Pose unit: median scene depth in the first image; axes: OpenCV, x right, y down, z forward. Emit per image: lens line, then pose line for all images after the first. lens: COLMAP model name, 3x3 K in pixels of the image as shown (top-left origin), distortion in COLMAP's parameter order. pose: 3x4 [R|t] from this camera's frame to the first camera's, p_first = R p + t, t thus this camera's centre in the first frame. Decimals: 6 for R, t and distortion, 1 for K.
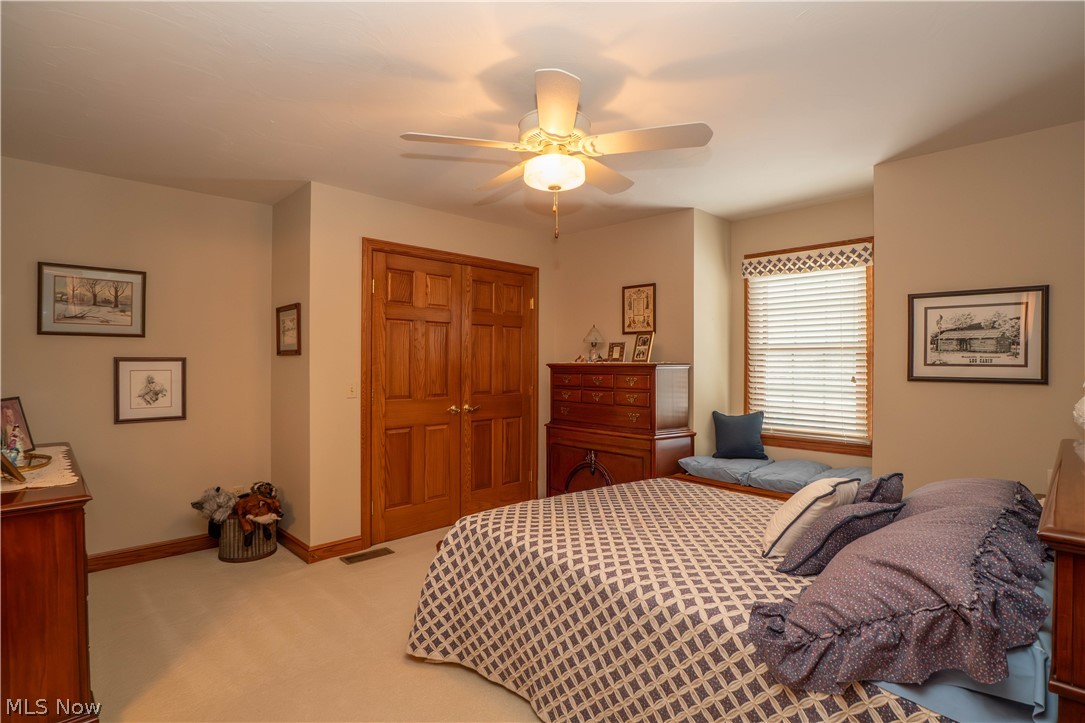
lens RADIAL K [[545.0, 0, 542.8], [0, 545.0, 338.2], [0, 0, 1]] dist [-0.003540, -0.000418]
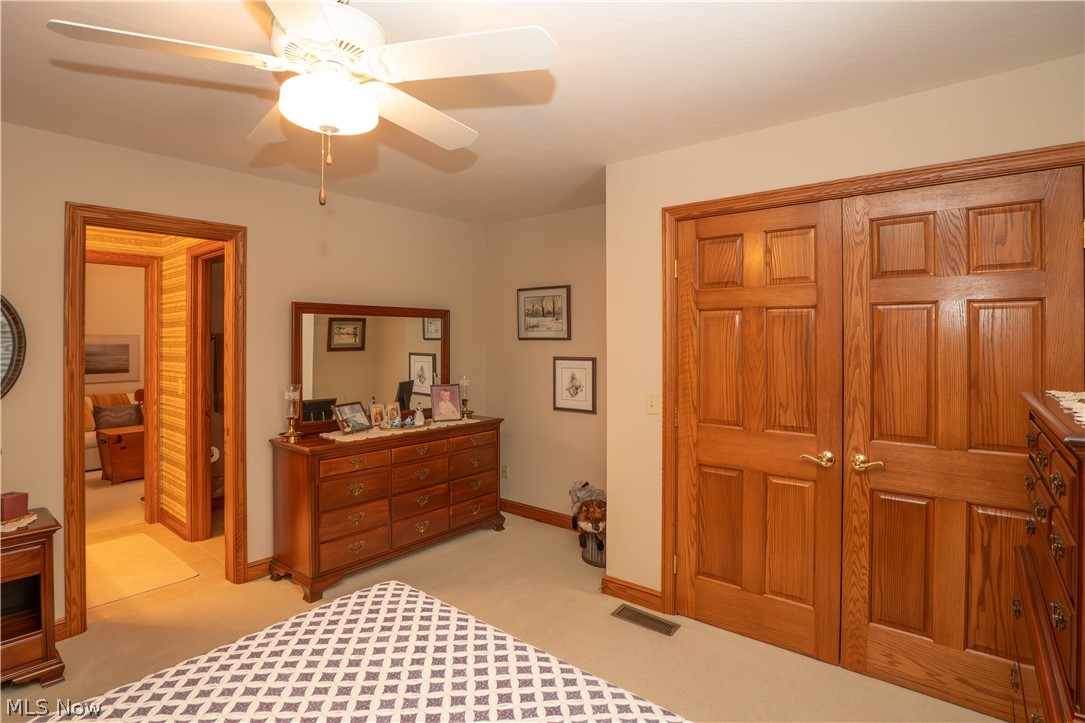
lens RADIAL K [[545.0, 0, 542.8], [0, 545.0, 338.2], [0, 0, 1]] dist [-0.003540, -0.000418]
pose [[0.141234, -0.007009, -0.989951, 0.414524], [0.039541, 0.999217, -0.001433, -0.006234], [0.989186, -0.038941, 0.141401, 0.735010]]
